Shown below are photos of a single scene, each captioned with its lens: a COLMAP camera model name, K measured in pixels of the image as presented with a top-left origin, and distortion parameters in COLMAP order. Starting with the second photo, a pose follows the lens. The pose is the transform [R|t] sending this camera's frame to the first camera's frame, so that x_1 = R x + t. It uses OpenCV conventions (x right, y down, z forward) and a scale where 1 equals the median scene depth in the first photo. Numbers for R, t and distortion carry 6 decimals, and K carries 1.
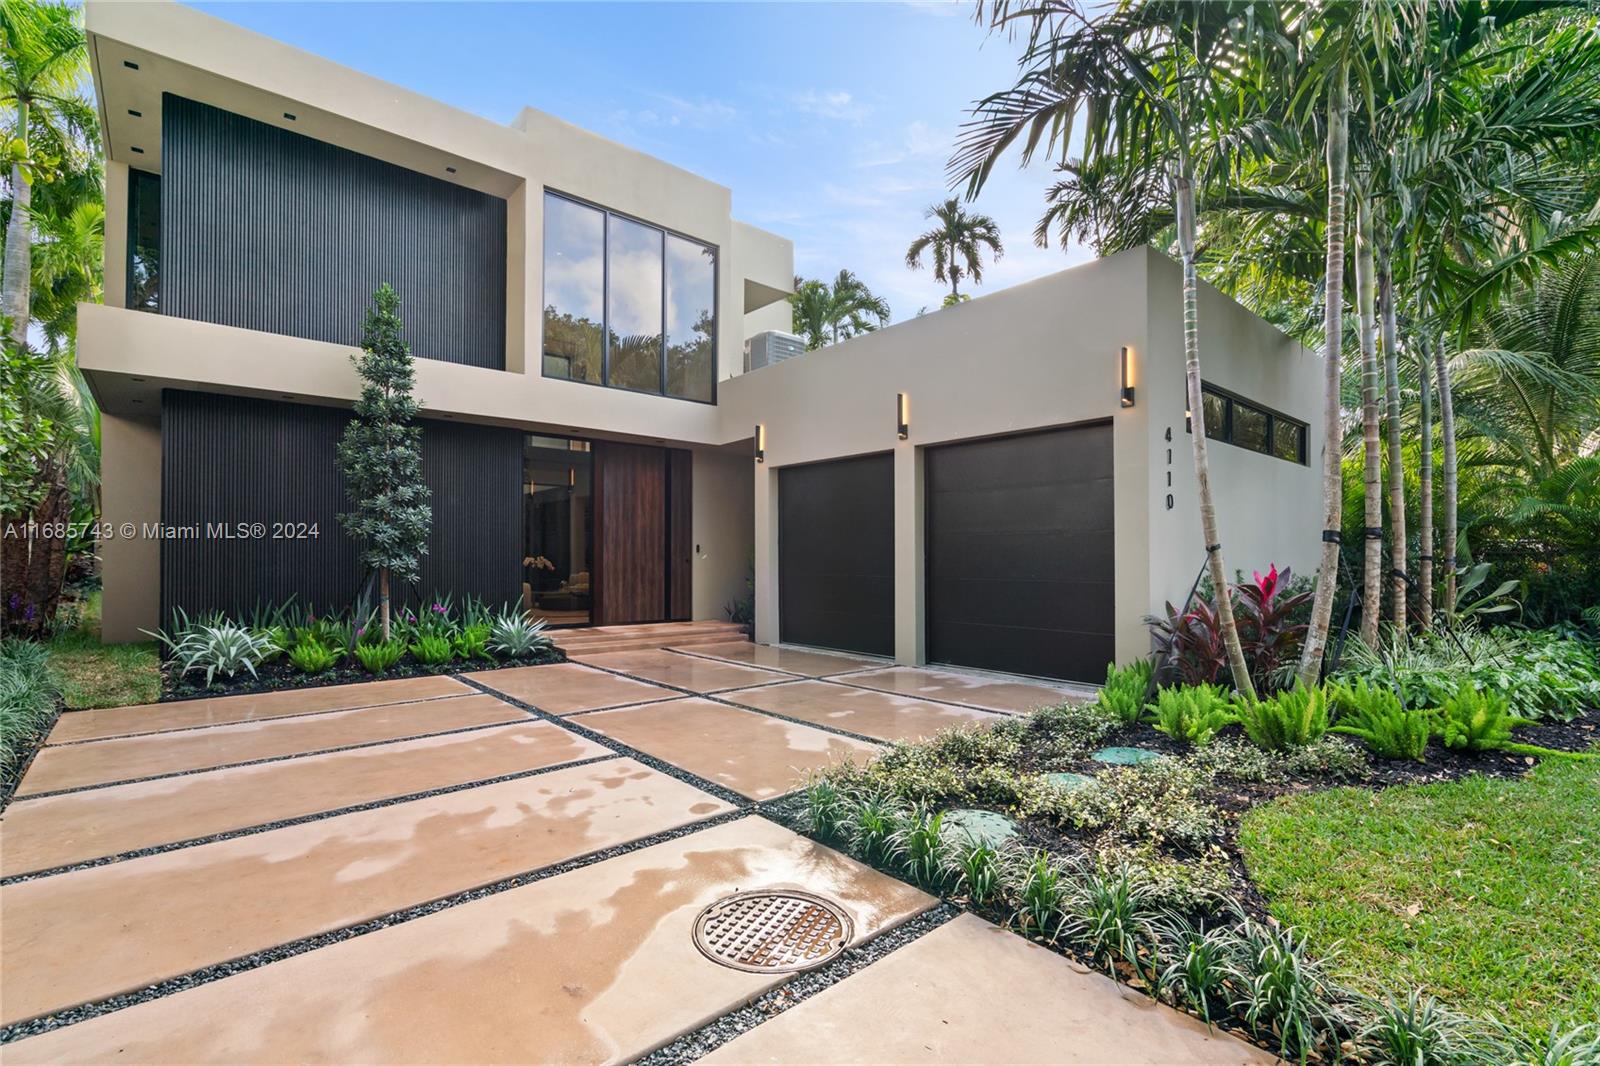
lens RADIAL K [[728.2, 0, 802.0], [0, 728.2, 548.7], [0, 0, 1]] dist [0.001465, 0.001410]
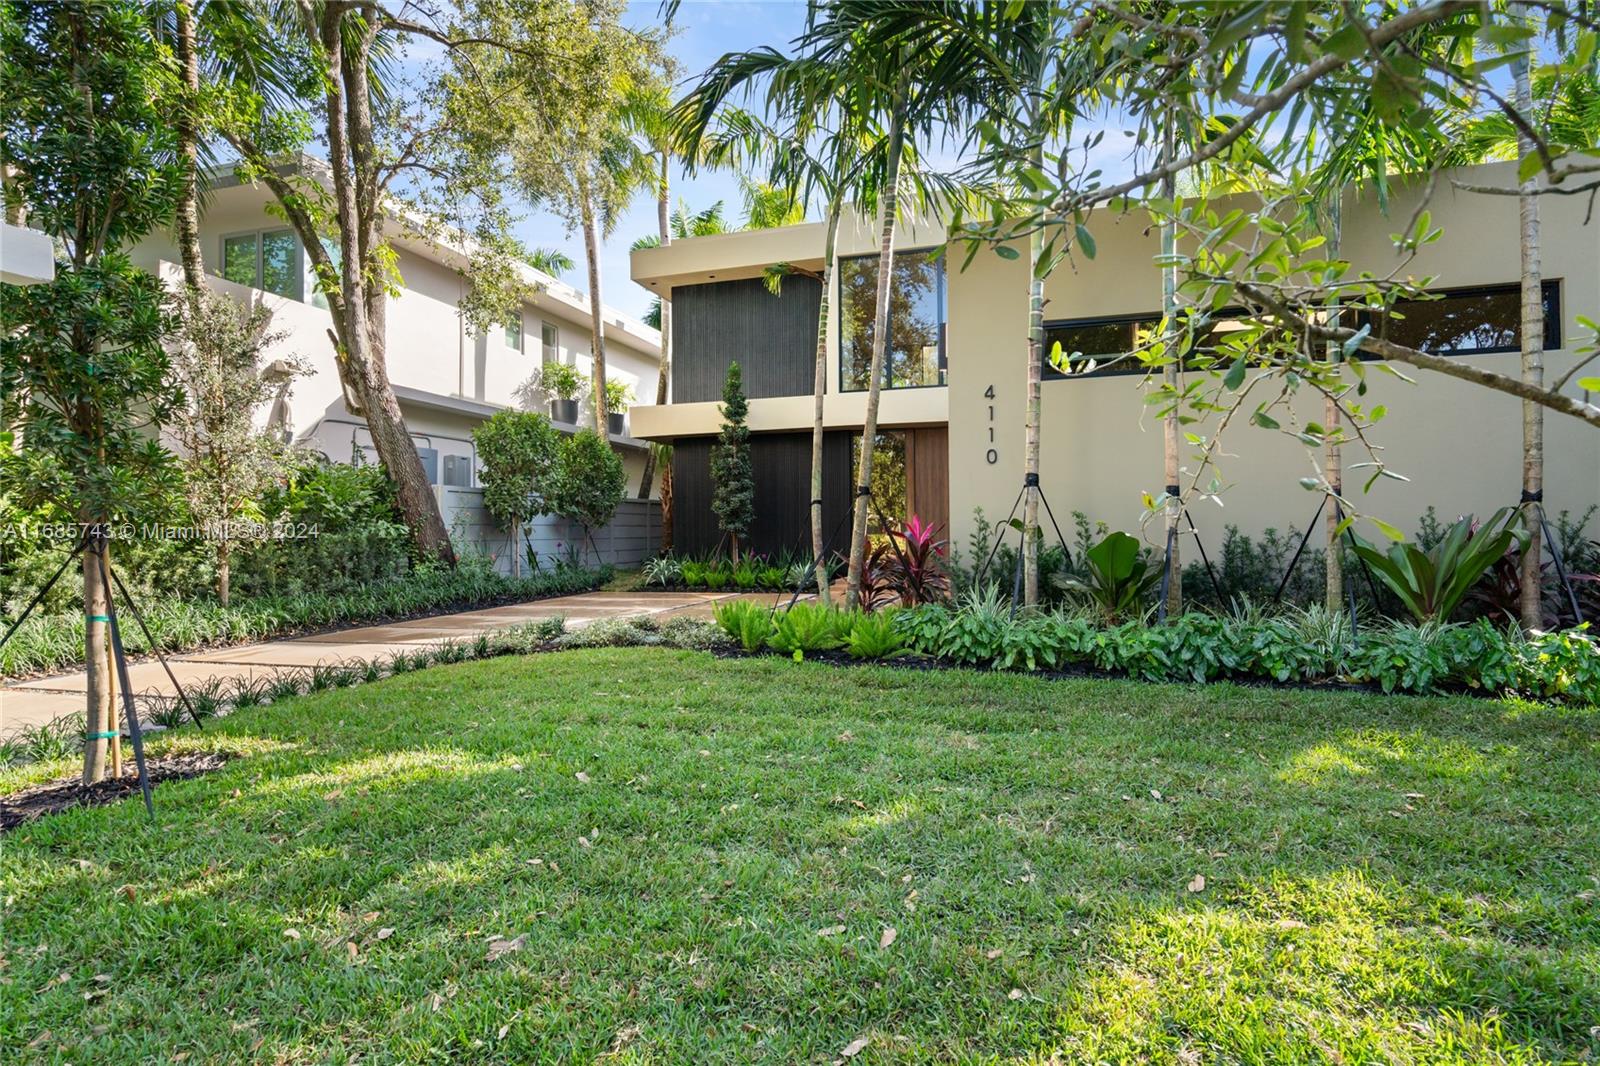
lens RADIAL K [[833.7, 0, 800.0], [0, 833.7, 533.0], [0, 0, 1]] dist [-0.000660, -0.000664]
pose [[0.523046, -0.006895, -0.852277, 1.062508], [0.019131, 0.999810, 0.003653, 0.026925], [0.852090, -0.018215, 0.523078, 0.109607]]
